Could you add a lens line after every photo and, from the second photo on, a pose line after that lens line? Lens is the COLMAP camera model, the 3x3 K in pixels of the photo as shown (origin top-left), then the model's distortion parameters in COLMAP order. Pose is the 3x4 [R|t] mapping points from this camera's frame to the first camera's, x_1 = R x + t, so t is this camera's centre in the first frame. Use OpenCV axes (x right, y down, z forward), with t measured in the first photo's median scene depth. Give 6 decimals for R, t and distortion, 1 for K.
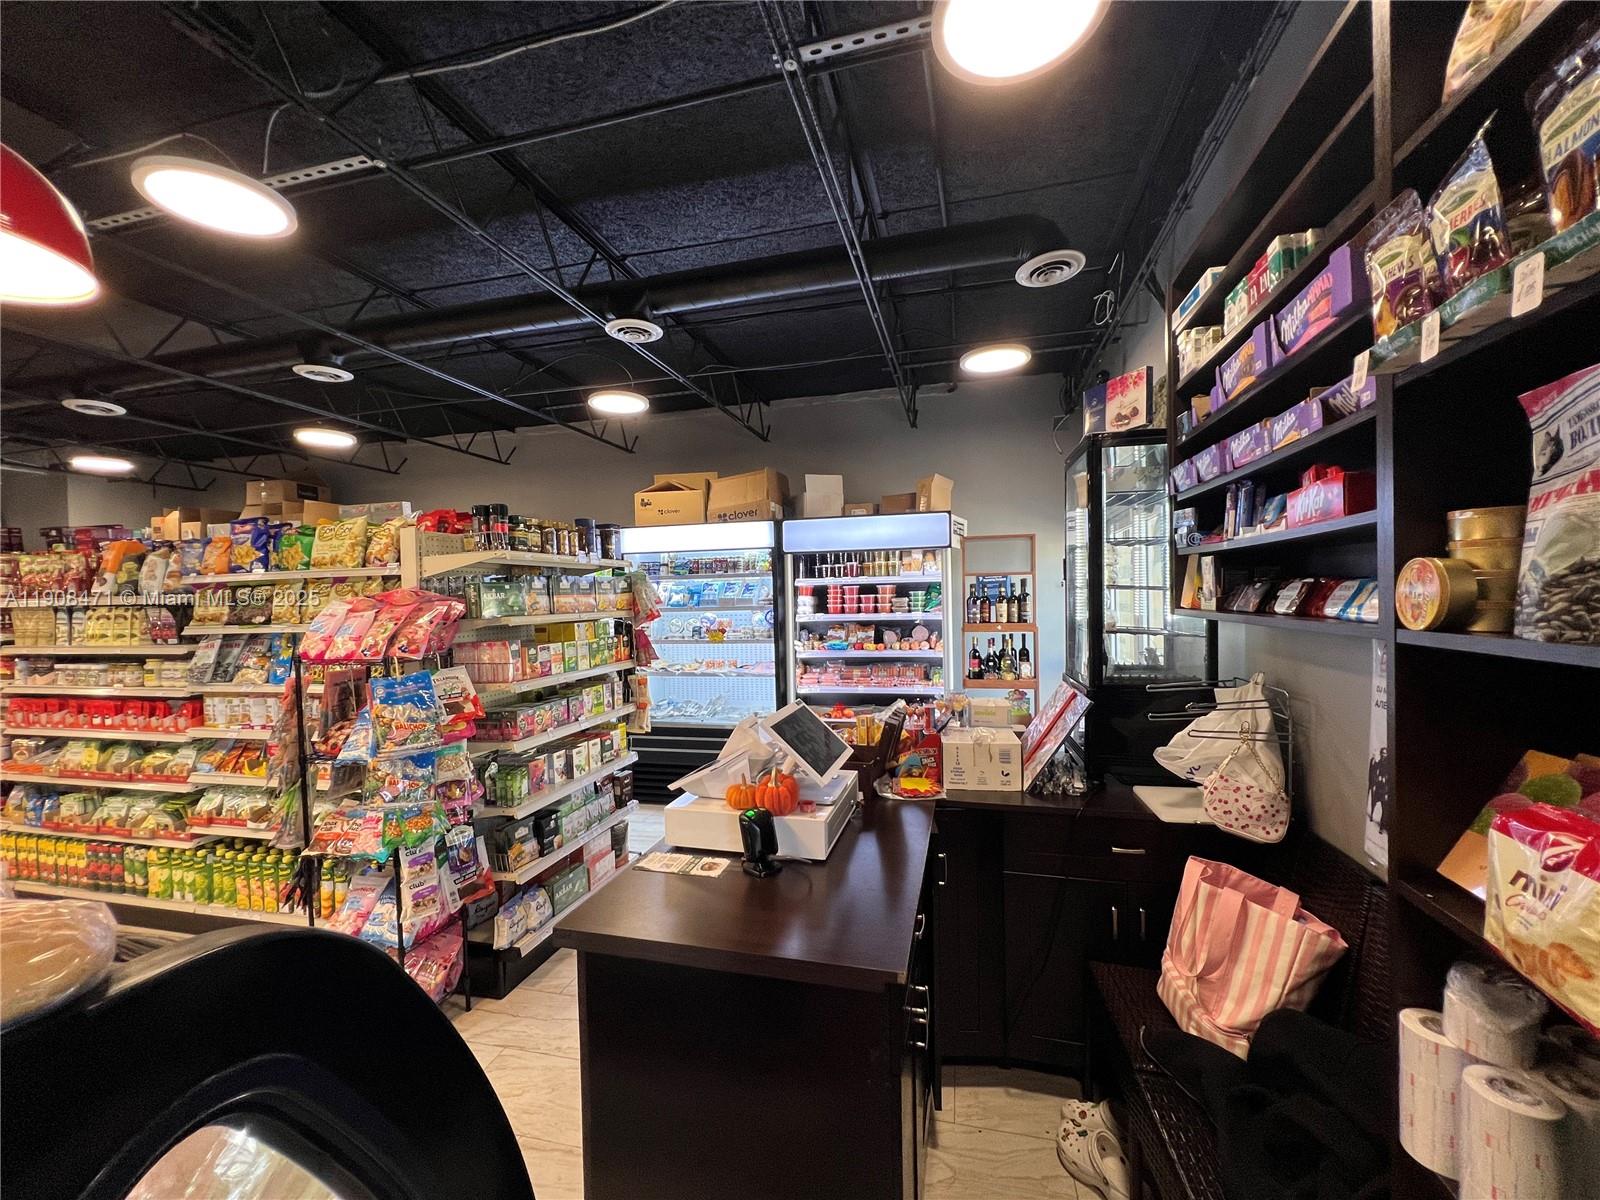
lens RADIAL K [[641.9, 0, 803.1], [0, 641.9, 605.0], [0, 0, 1]] dist [-0.000866, 0.000284]
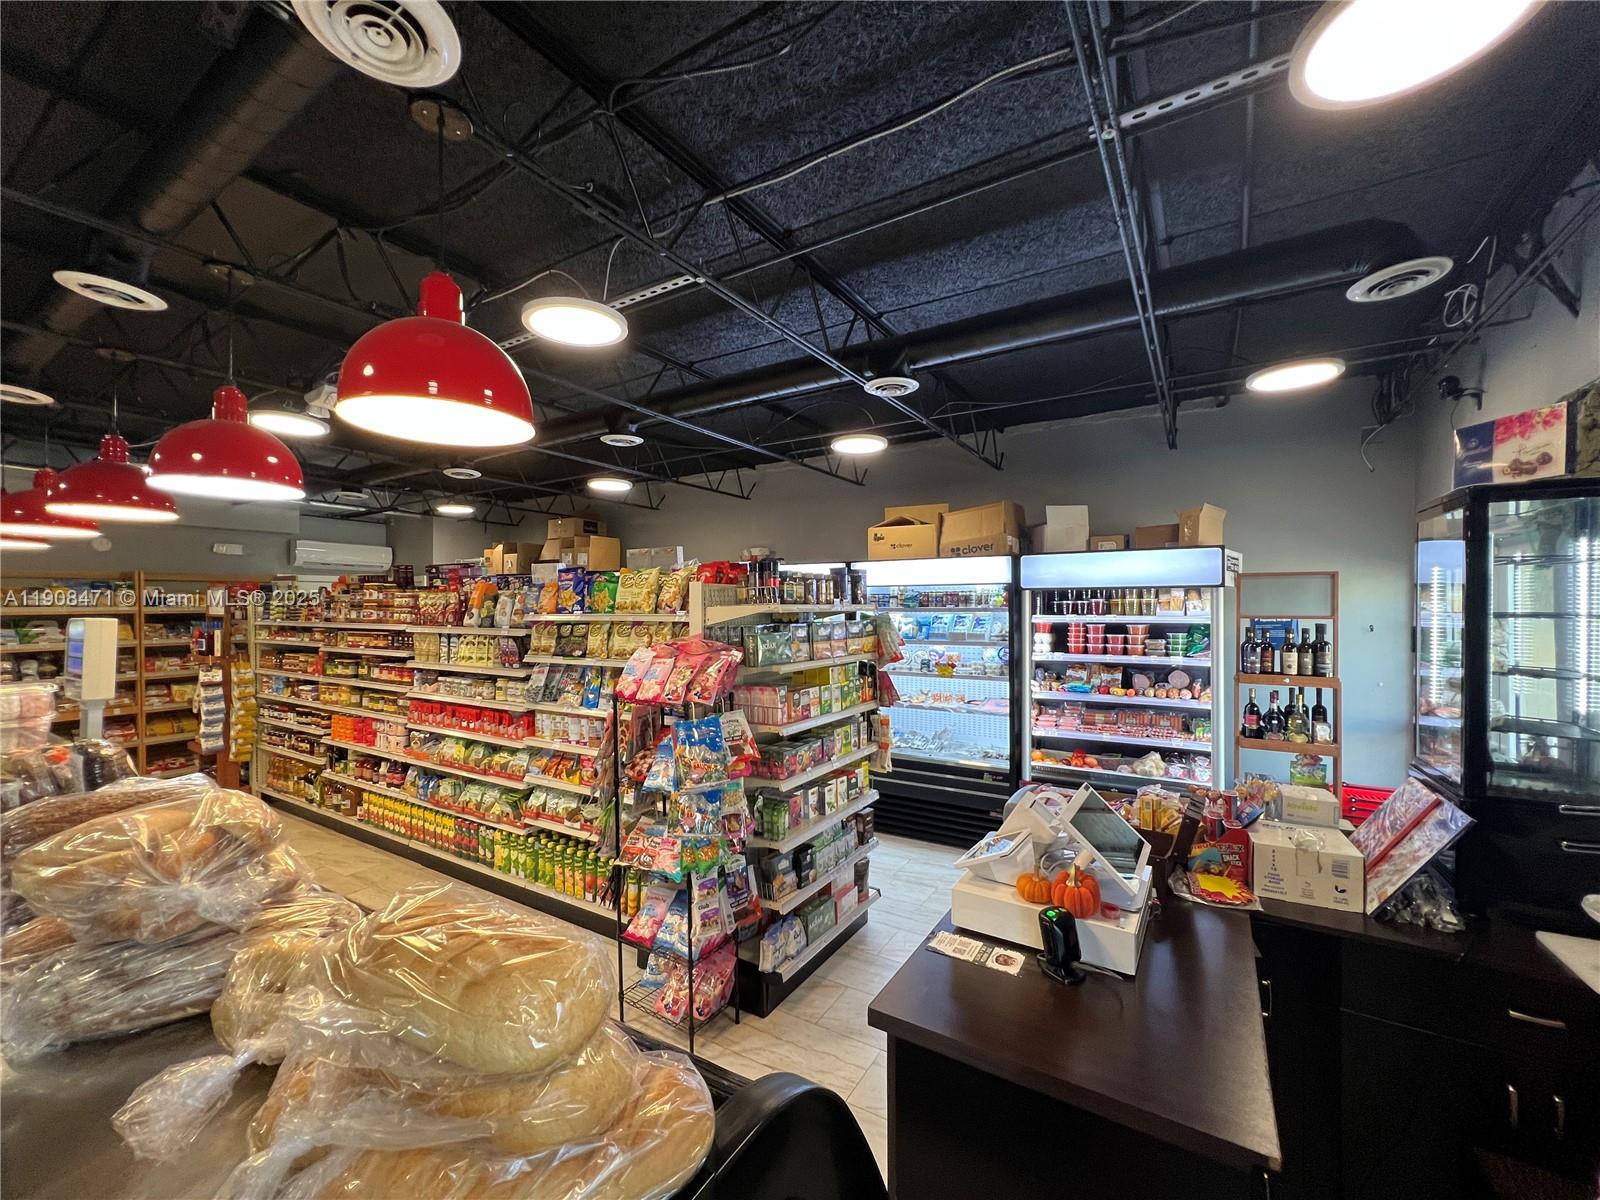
lens RADIAL K [[641.9, 0, 803.1], [0, 641.9, 605.0], [0, 0, 1]] dist [-0.000866, 0.000284]
pose [[0.953609, 0.019331, -0.300427, -0.081718], [-0.023098, 0.999693, -0.008994, -0.063794], [0.300161, 0.015516, 0.953762, -0.021194]]
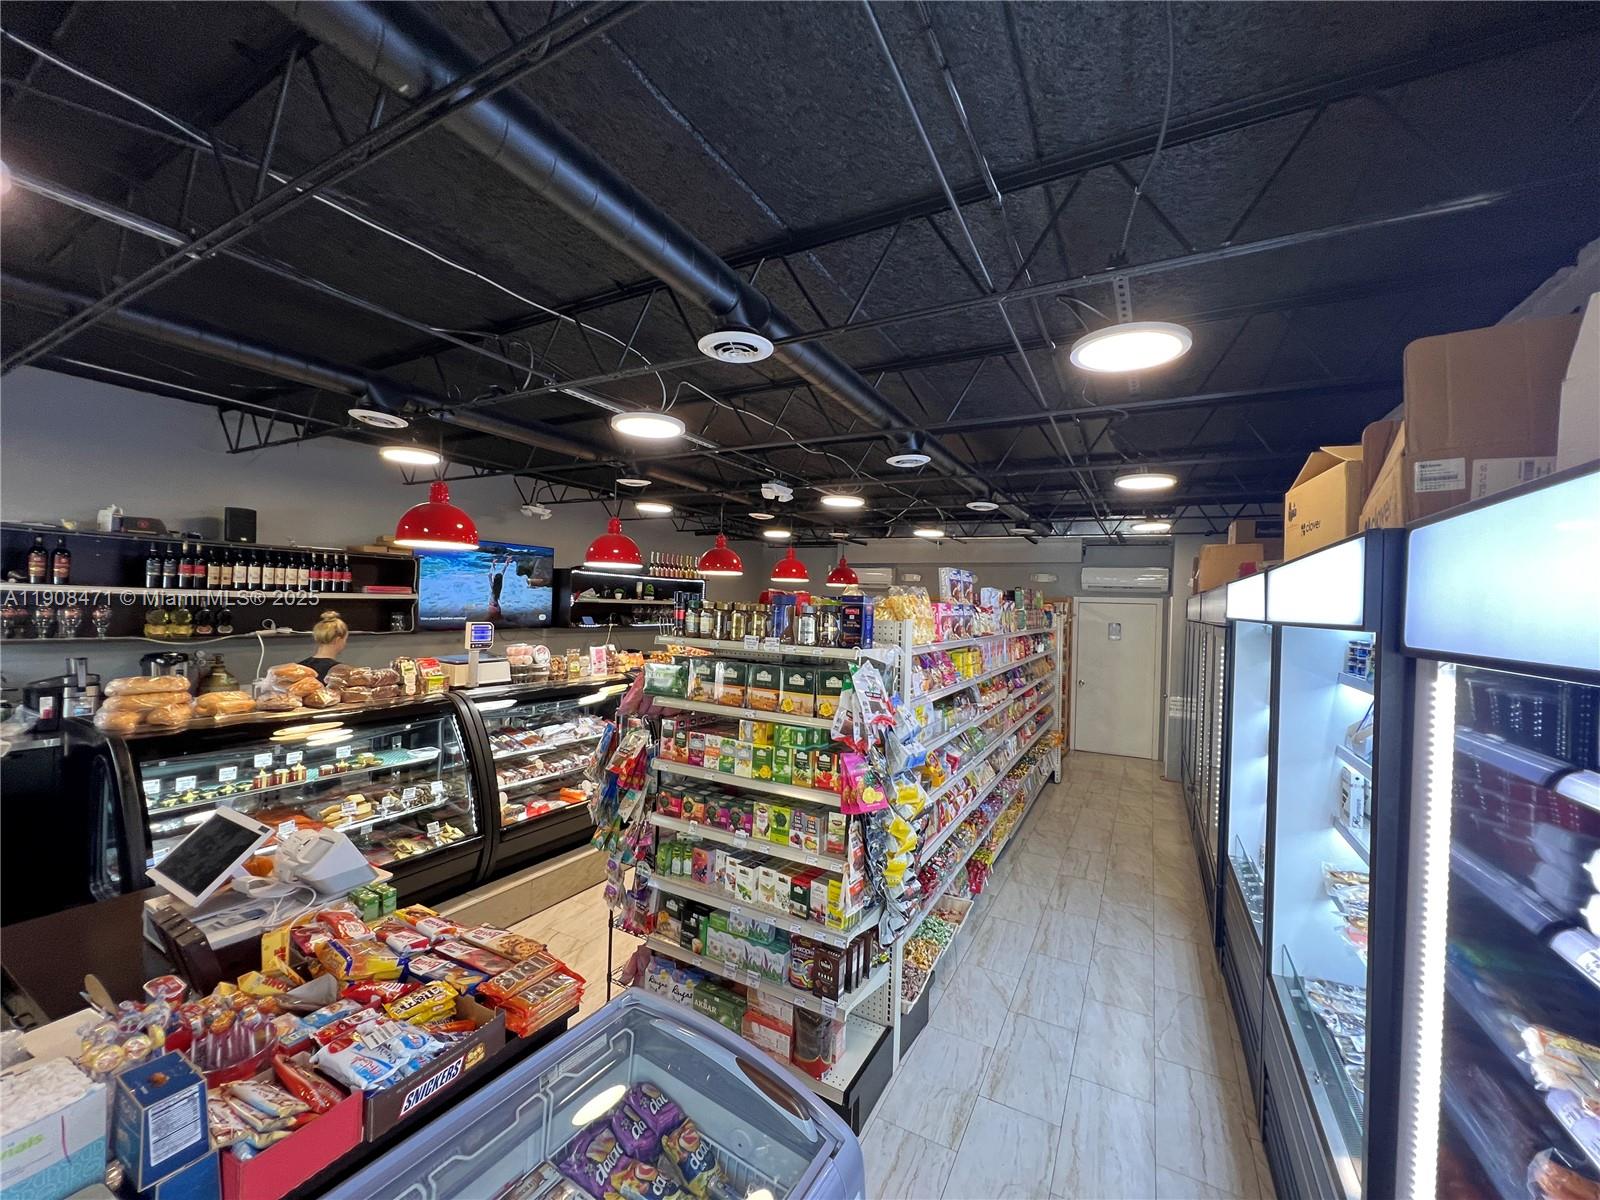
lens RADIAL K [[641.9, 0, 803.1], [0, 641.9, 605.0], [0, 0, 1]] dist [-0.000866, 0.000284]
pose [[-0.249573, 0.016176, -0.968221, 0.446962], [-0.041048, 0.998785, 0.027267, -0.149271], [0.967486, 0.046548, -0.248606, 1.272123]]
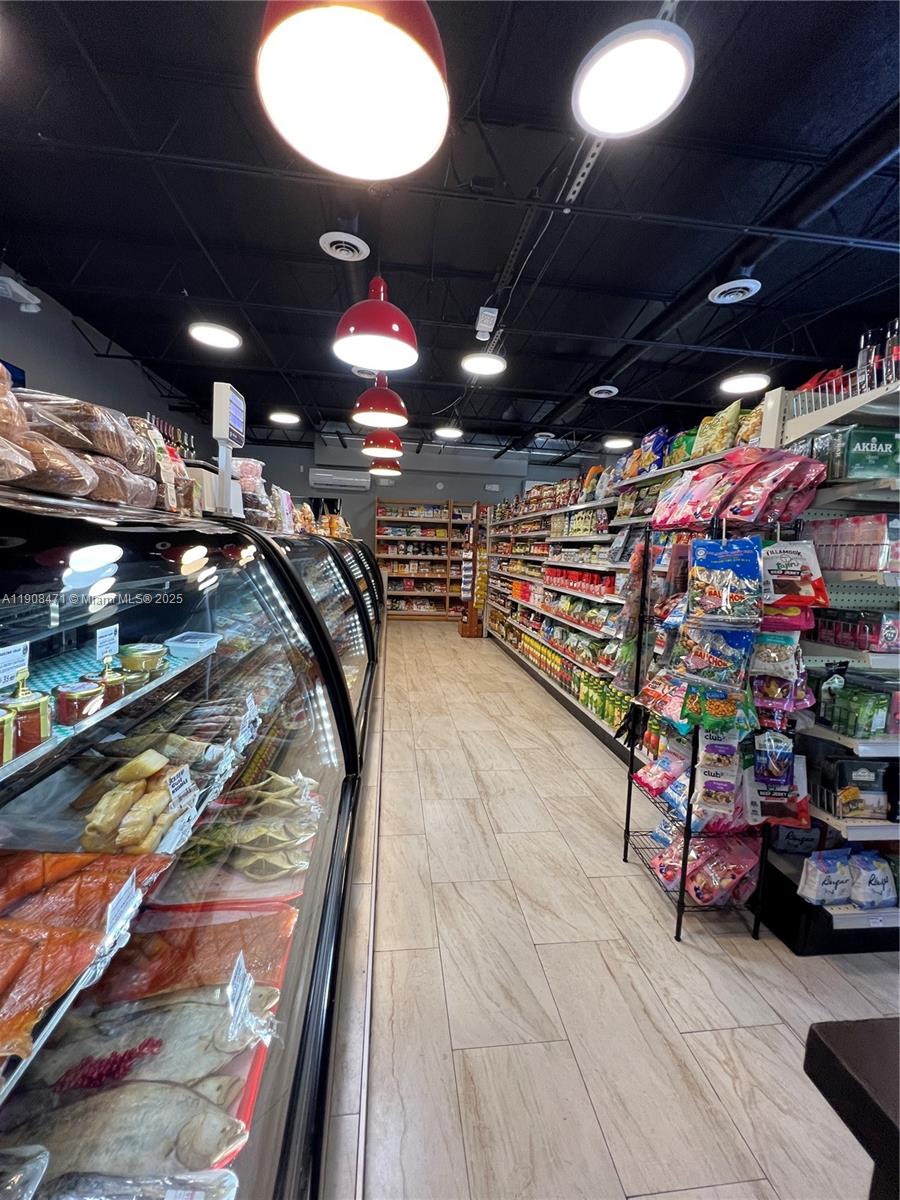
lens RADIAL K [[481.5, 0, 446.4], [0, 481.5, 602.5], [0, 0, 1]] dist [-0.000866, 0.000284]
pose [[0.350521, 0.140064, -0.926022, -0.103545], [-0.064453, 0.990017, 0.125347, 0.101865], [0.934334, 0.015748, 0.356049, 0.302431]]
